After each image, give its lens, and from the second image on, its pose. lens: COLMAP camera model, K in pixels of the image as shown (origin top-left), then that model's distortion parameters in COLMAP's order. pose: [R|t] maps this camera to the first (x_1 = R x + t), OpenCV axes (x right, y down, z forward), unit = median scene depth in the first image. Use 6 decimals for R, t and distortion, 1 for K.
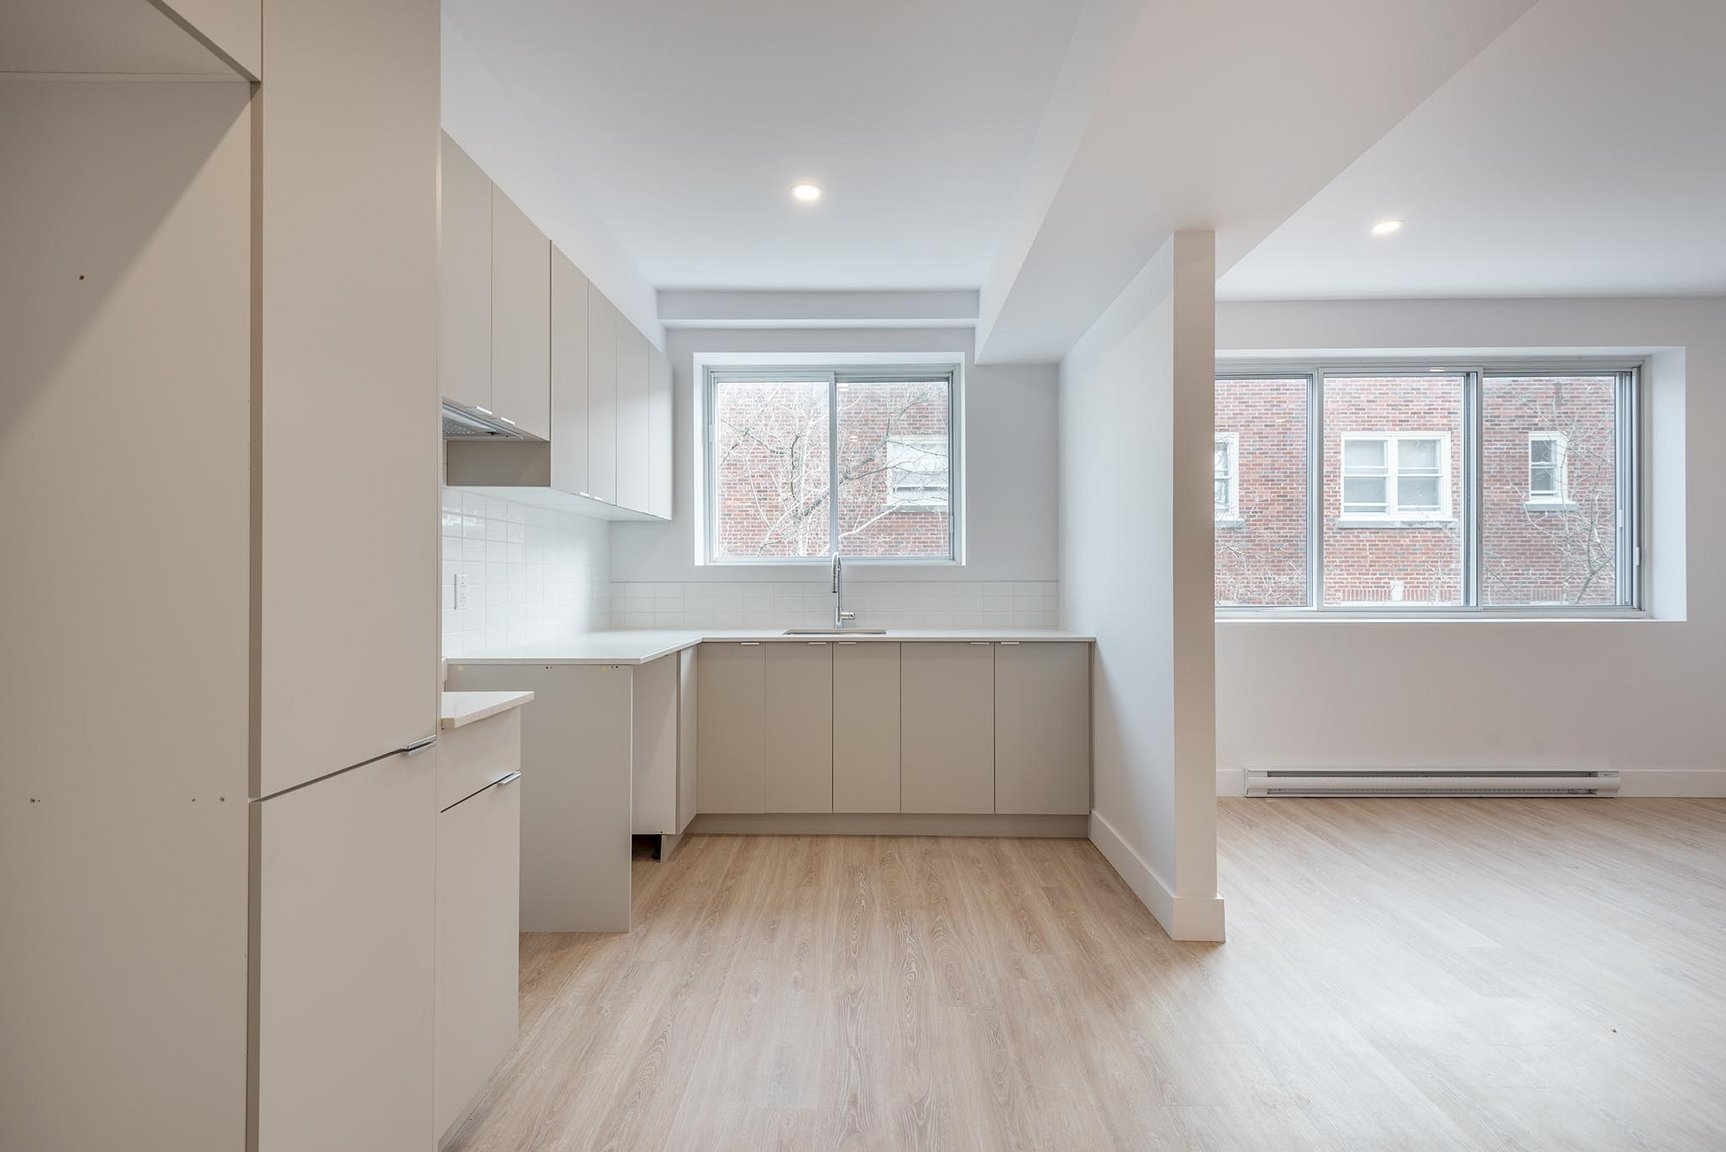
lens RADIAL K [[772.9, 0, 865.2], [0, 772.9, 572.1], [0, 0, 1]] dist [0.032768, -0.019703]
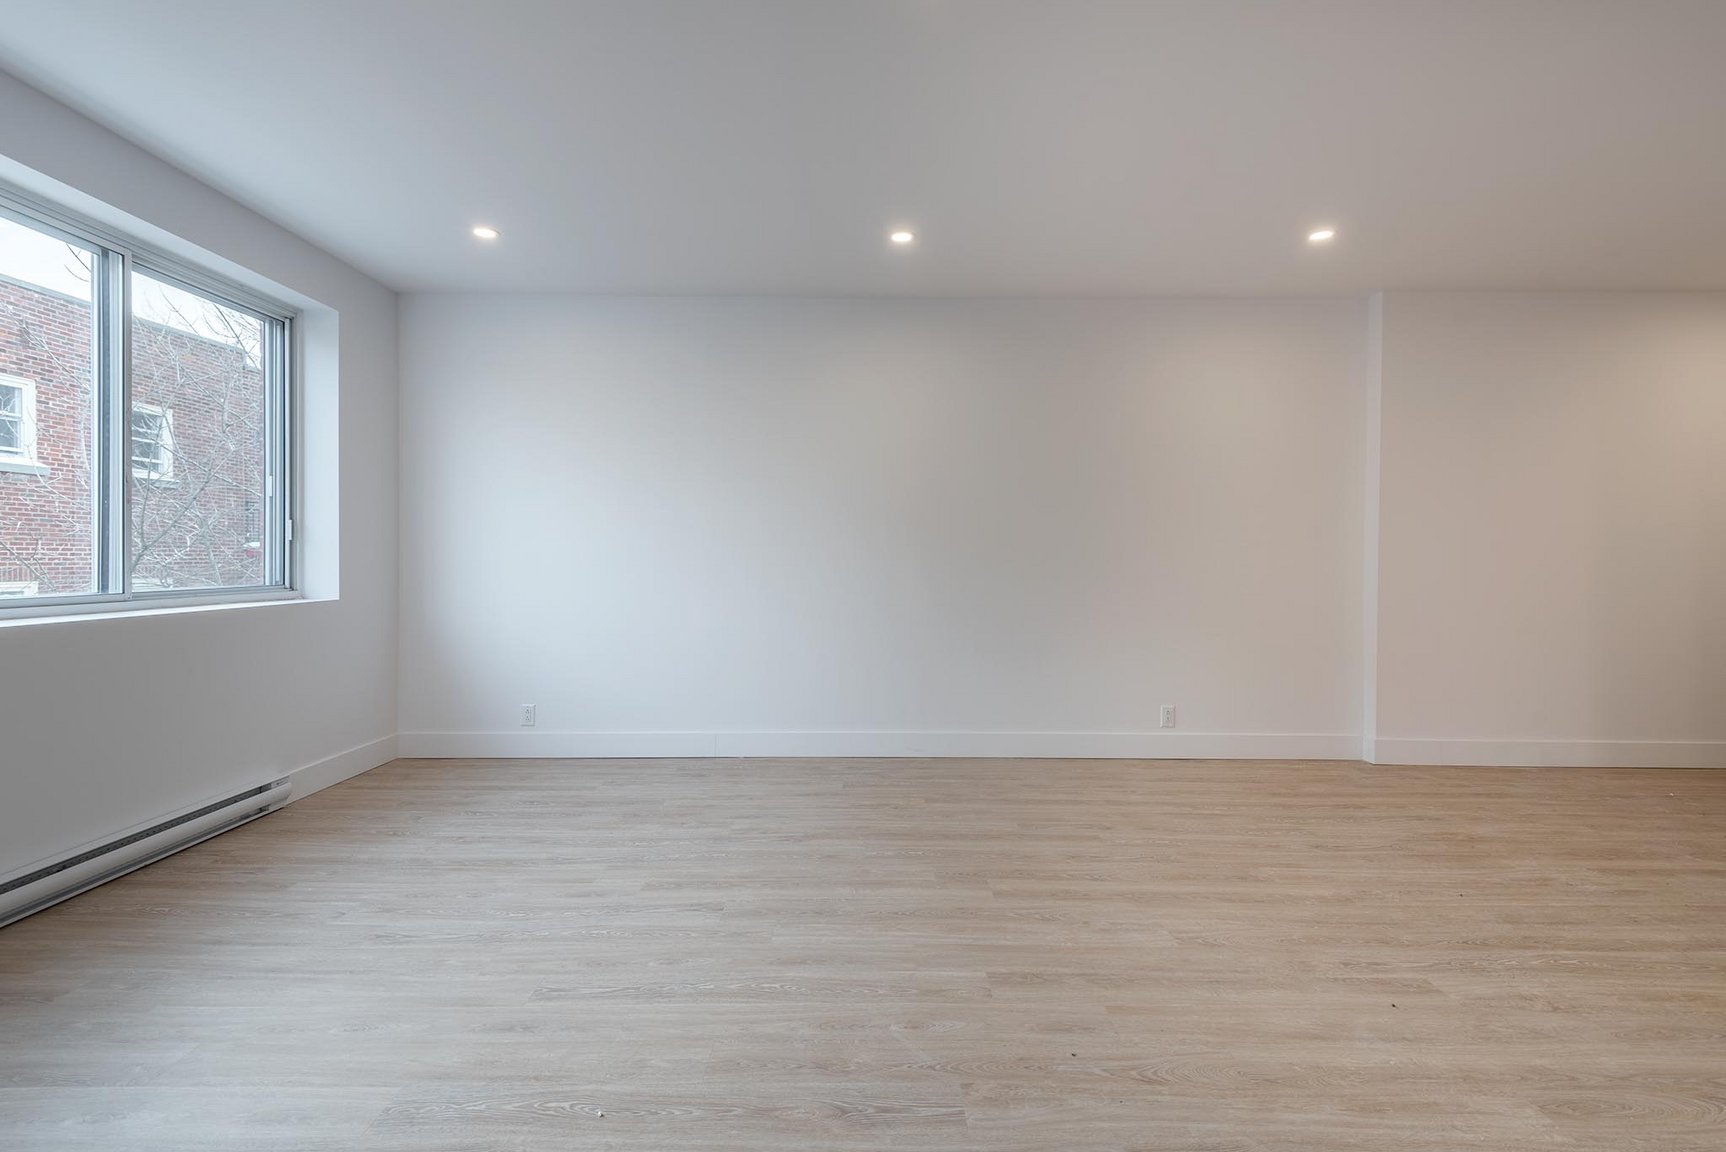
lens RADIAL K [[790.8, 0, 863.0], [0, 790.8, 576.0], [0, 0, 1]] dist [0.003591, 0.000026]
pose [[-0.009661, -0.020212, 0.999749, 0.088274], [-0.014902, 0.999688, 0.020067, 0.005018], [-0.999842, -0.014704, -0.009959, 0.435875]]
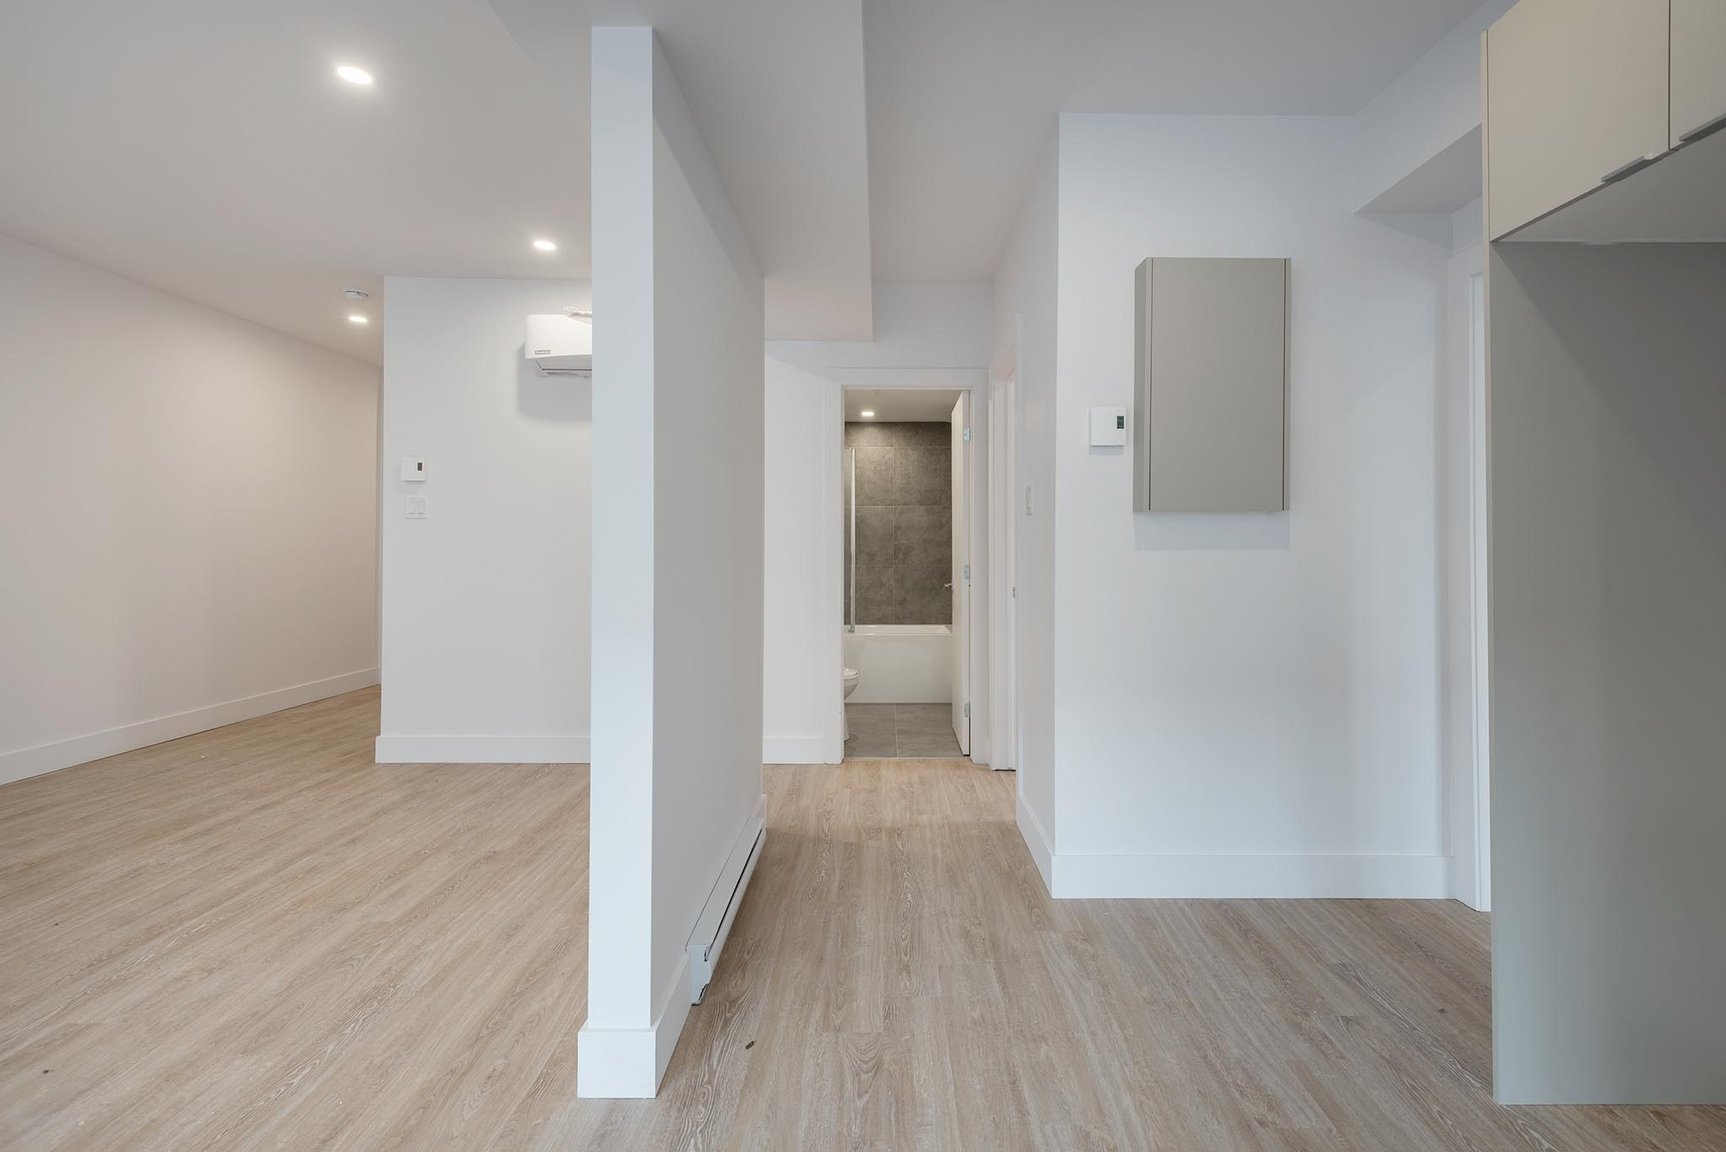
lens RADIAL K [[792.6, 0, 895.1], [0, 792.6, 539.3], [0, 0, 1]] dist [0.005475, -0.000264]
pose [[-0.999573, -0.001731, -0.029158, 0.149672], [-0.001090, 0.999757, -0.022003, 0.005926], [0.029189, -0.021962, -0.999333, 0.557835]]
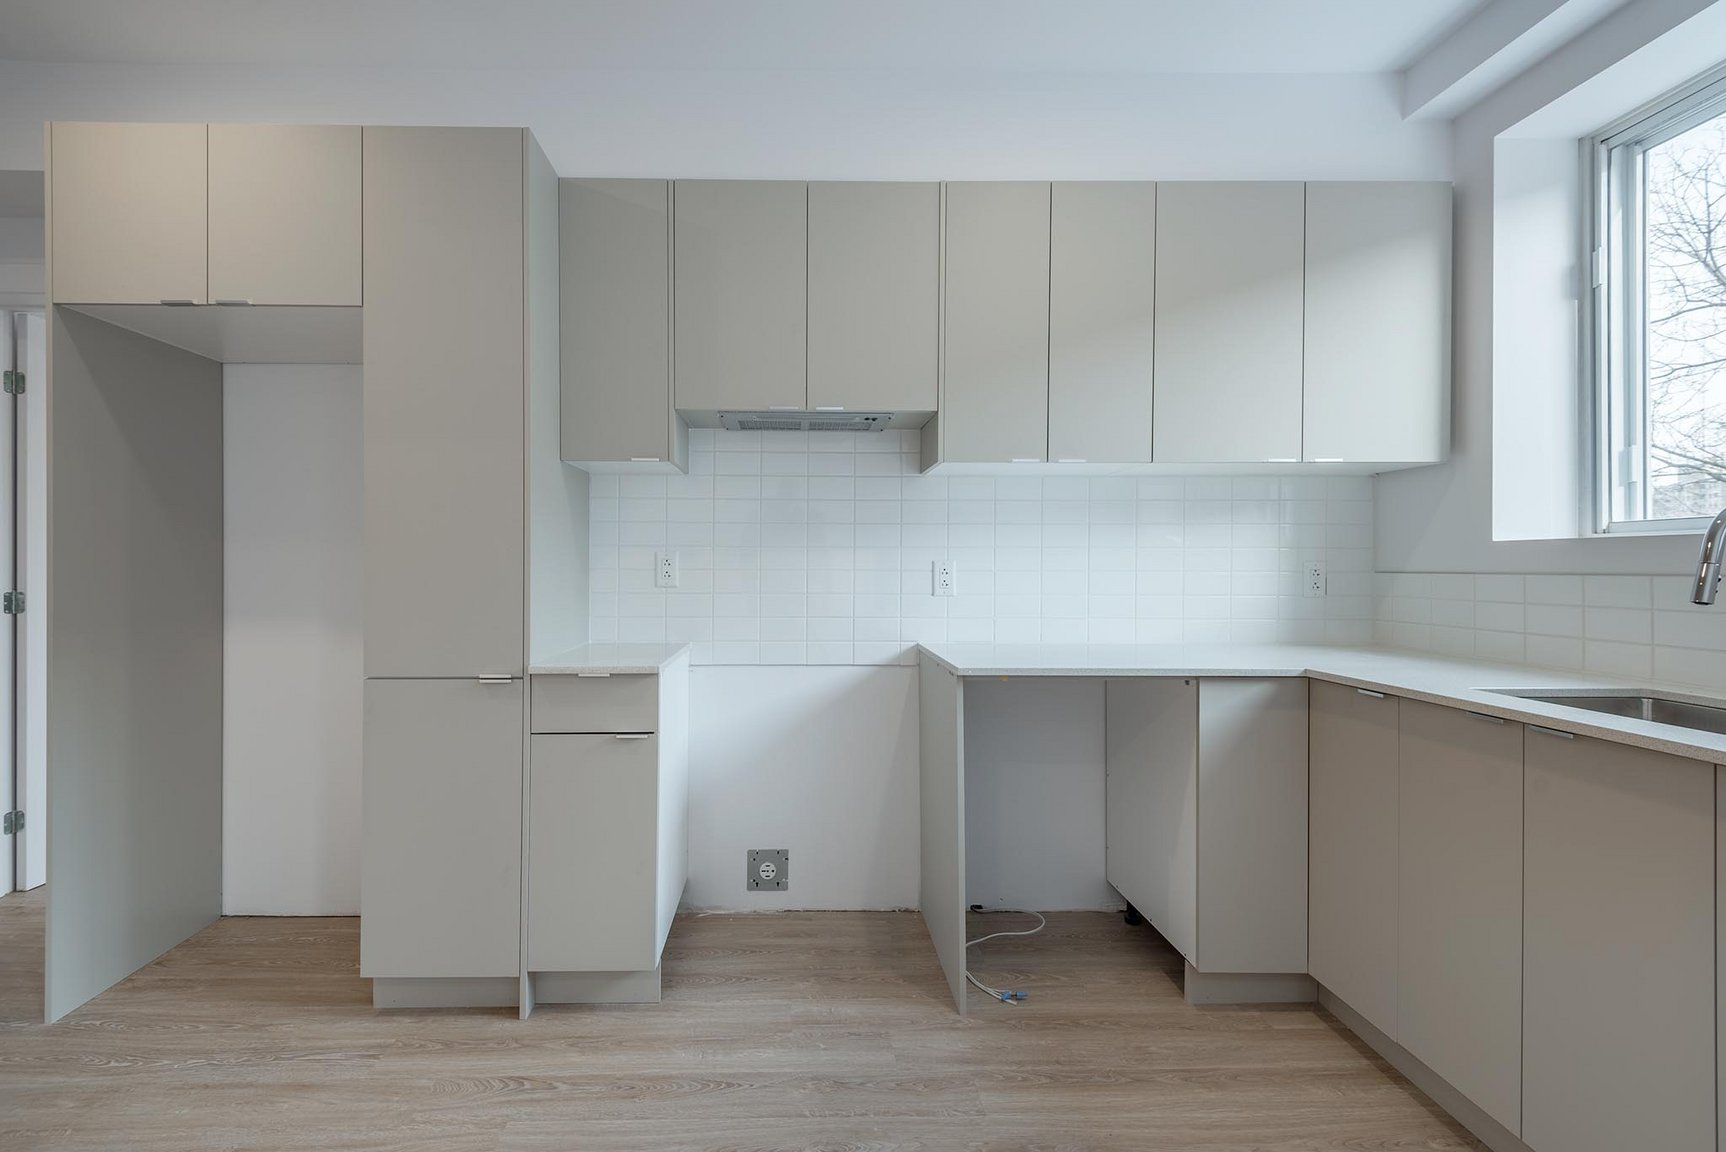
lens RADIAL K [[799.7, 0, 798.2], [0, 799.7, 565.2], [0, 0, 1]] dist [0.030176, -0.017135]
pose [[0.027570, 0.003049, -0.999615, 0.375548], [0.005406, 0.999980, 0.003199, 0.003627], [0.999605, -0.005492, 0.027553, 0.608956]]
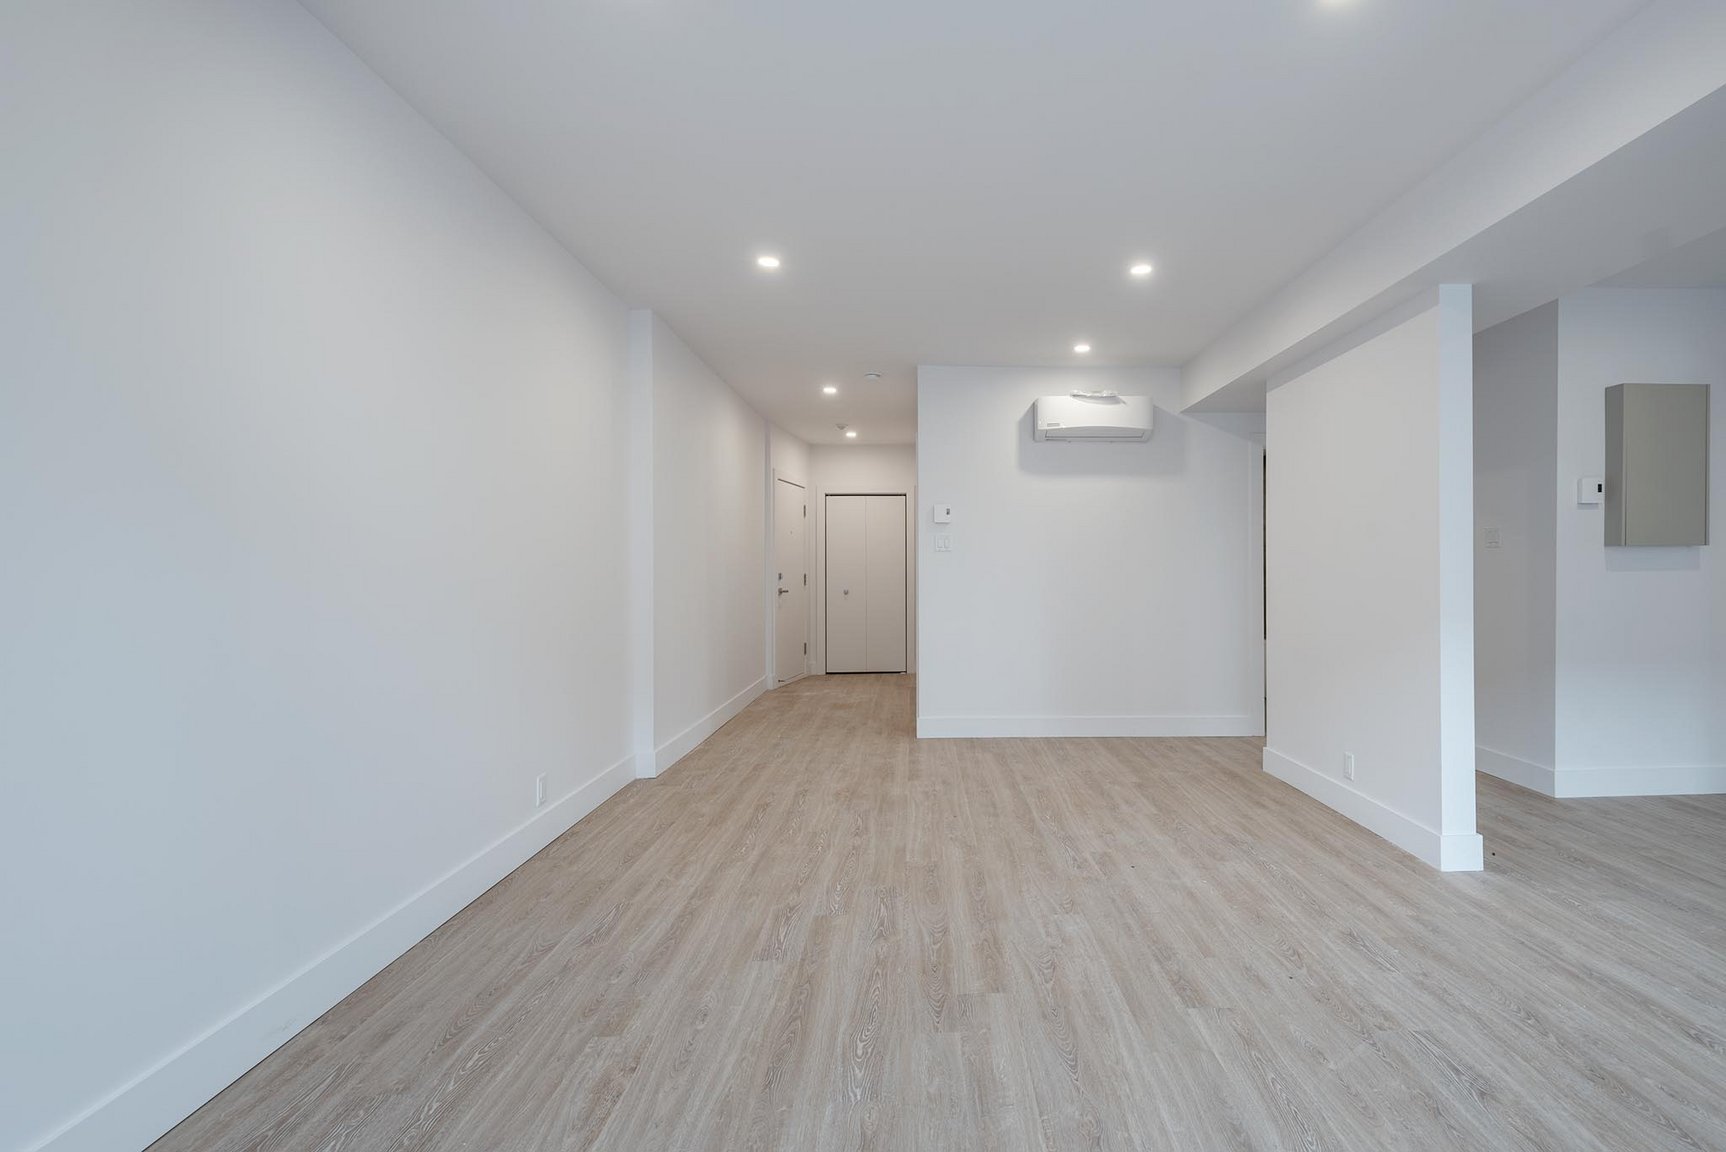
lens RADIAL K [[812.8, 0, 959.0], [0, 812.8, 572.3], [0, 0, 1]] dist [0.054664, -0.048239]
pose [[-0.997501, 0.007988, -0.070206, 0.934066], [0.008461, 0.999943, -0.006449, 0.001041], [0.070150, -0.007027, -0.997512, 0.950025]]
